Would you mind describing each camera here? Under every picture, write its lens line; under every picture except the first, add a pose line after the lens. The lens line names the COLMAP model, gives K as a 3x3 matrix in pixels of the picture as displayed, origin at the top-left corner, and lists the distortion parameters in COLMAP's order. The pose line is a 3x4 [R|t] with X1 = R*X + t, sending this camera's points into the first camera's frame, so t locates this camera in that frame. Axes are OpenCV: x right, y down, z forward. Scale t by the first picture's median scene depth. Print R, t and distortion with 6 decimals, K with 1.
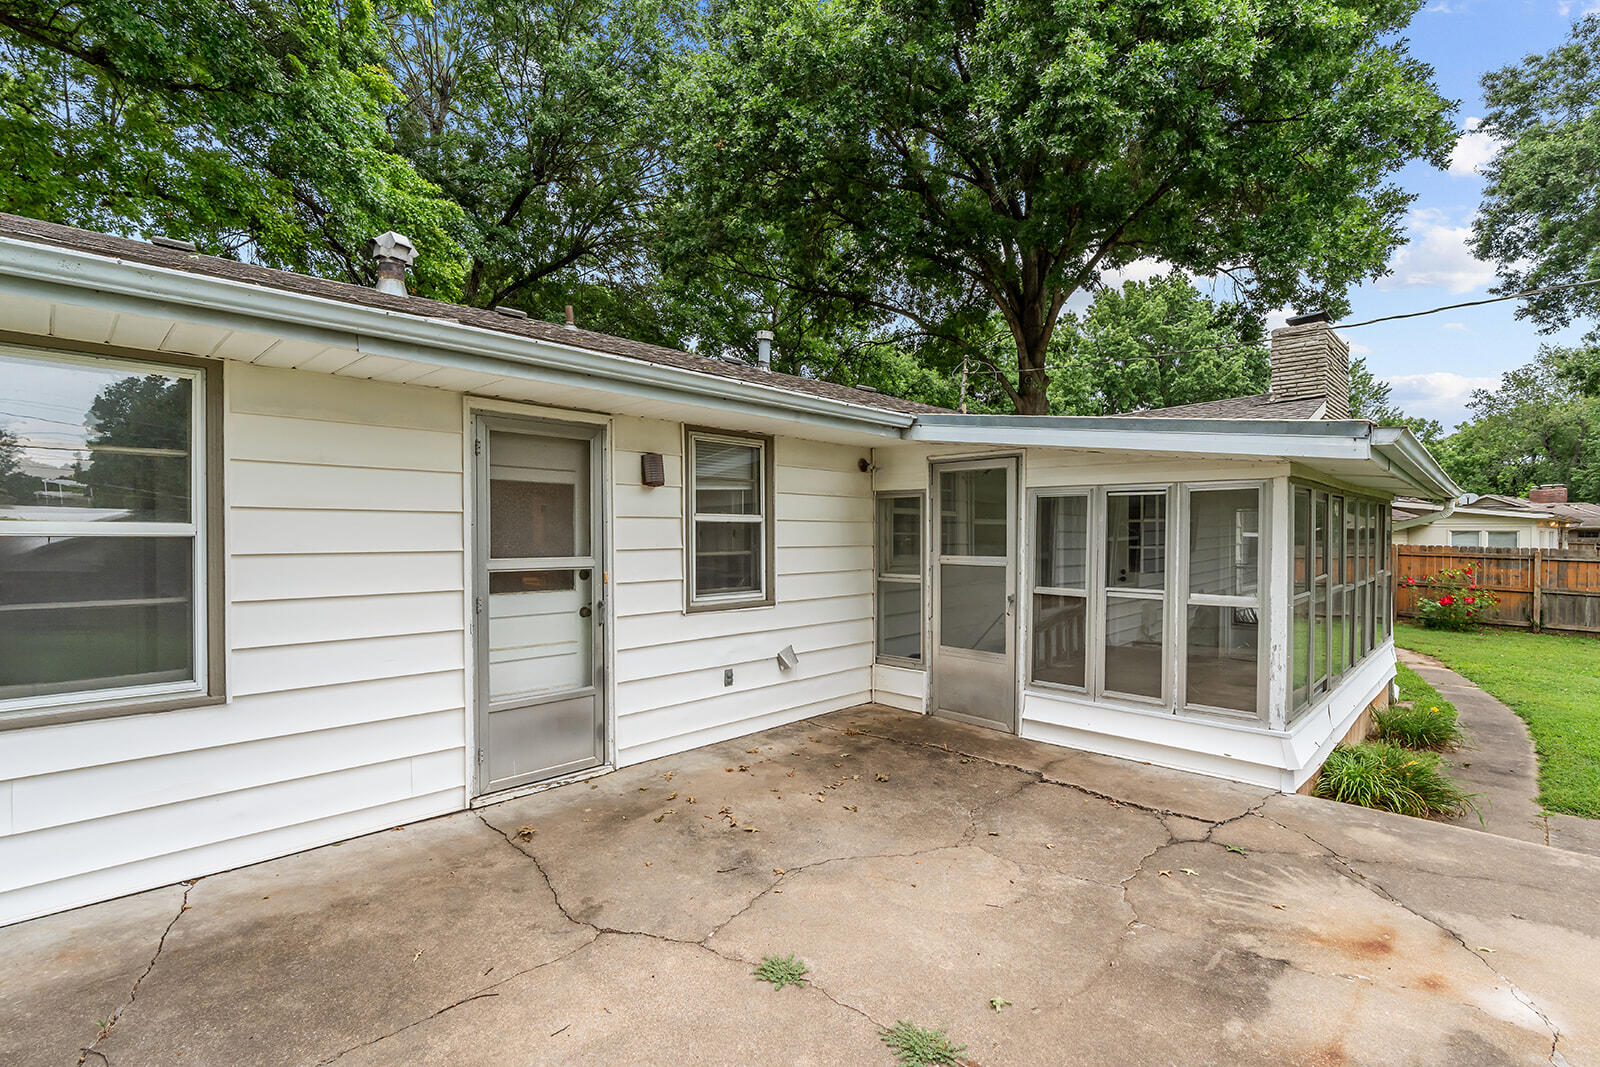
lens RADIAL K [[736.5, 0, 800.0], [0, 736.5, 533.5], [0, 0, 1]] dist [-0.000489, -0.000098]
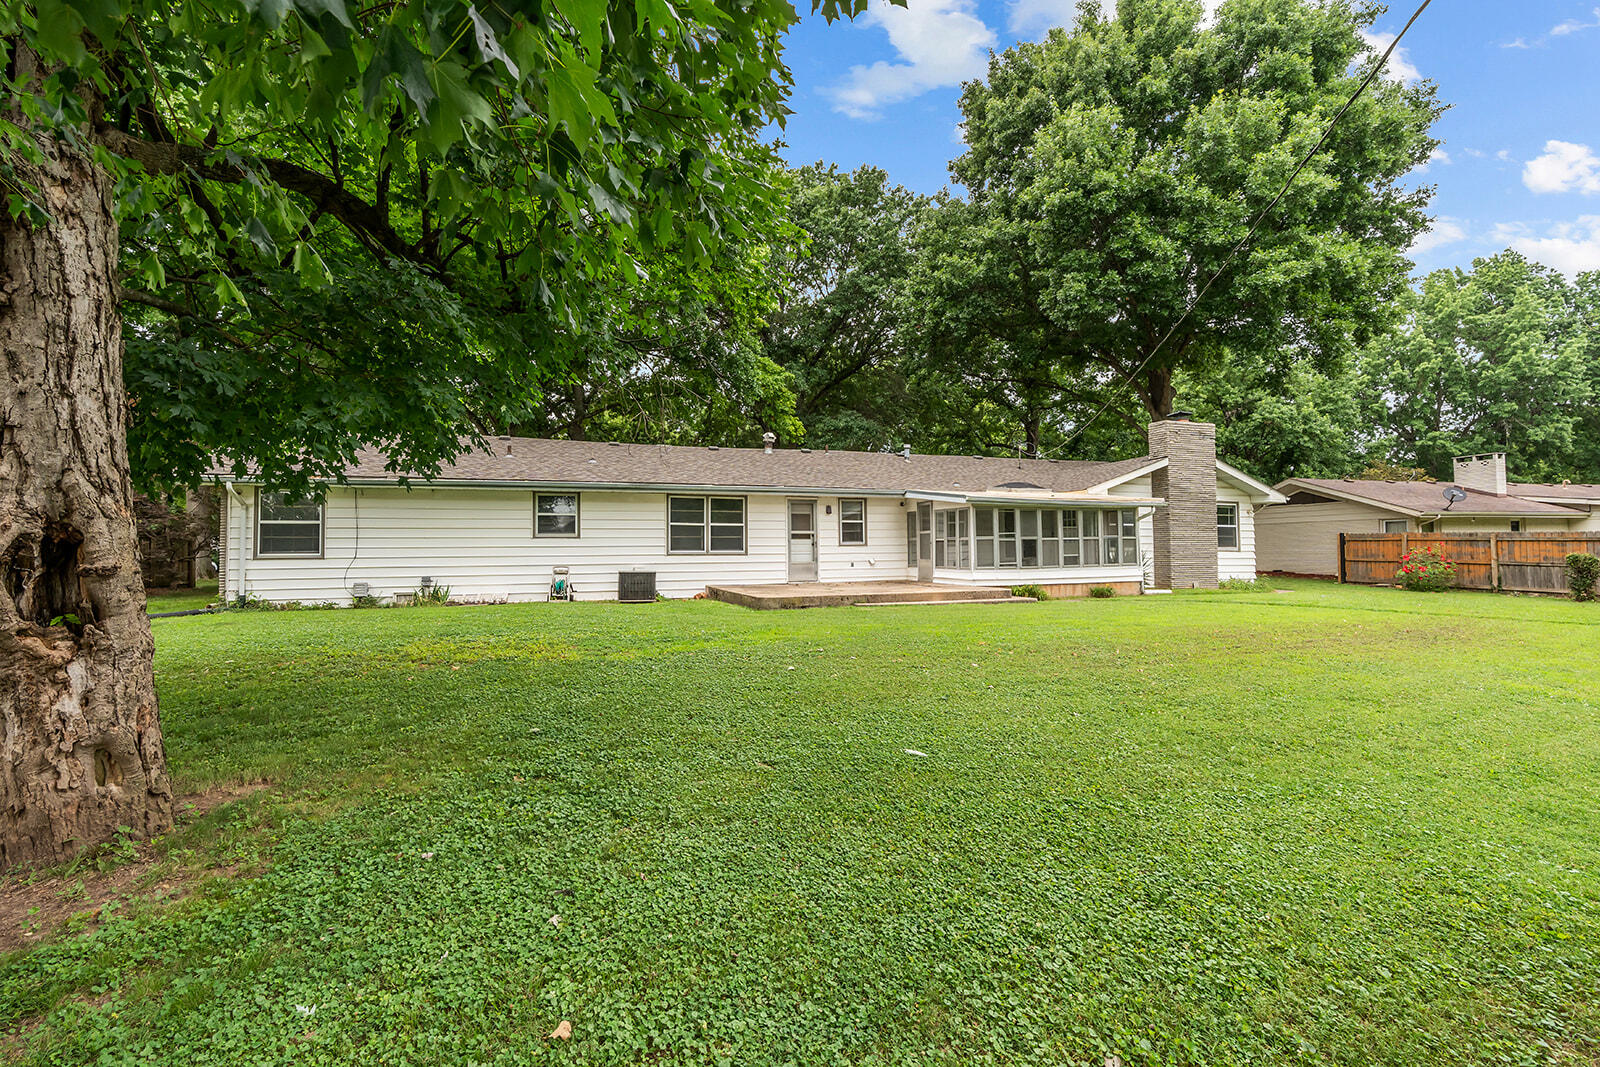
lens RADIAL K [[736.5, 0, 800.0], [0, 736.5, 533.5], [0, 0, 1]] dist [-0.000489, -0.000098]
pose [[0.902788, -0.021107, -0.429568, 1.248738], [0.011111, 0.999606, -0.025765, 0.131806], [0.429942, 0.018487, 0.902667, -2.437539]]
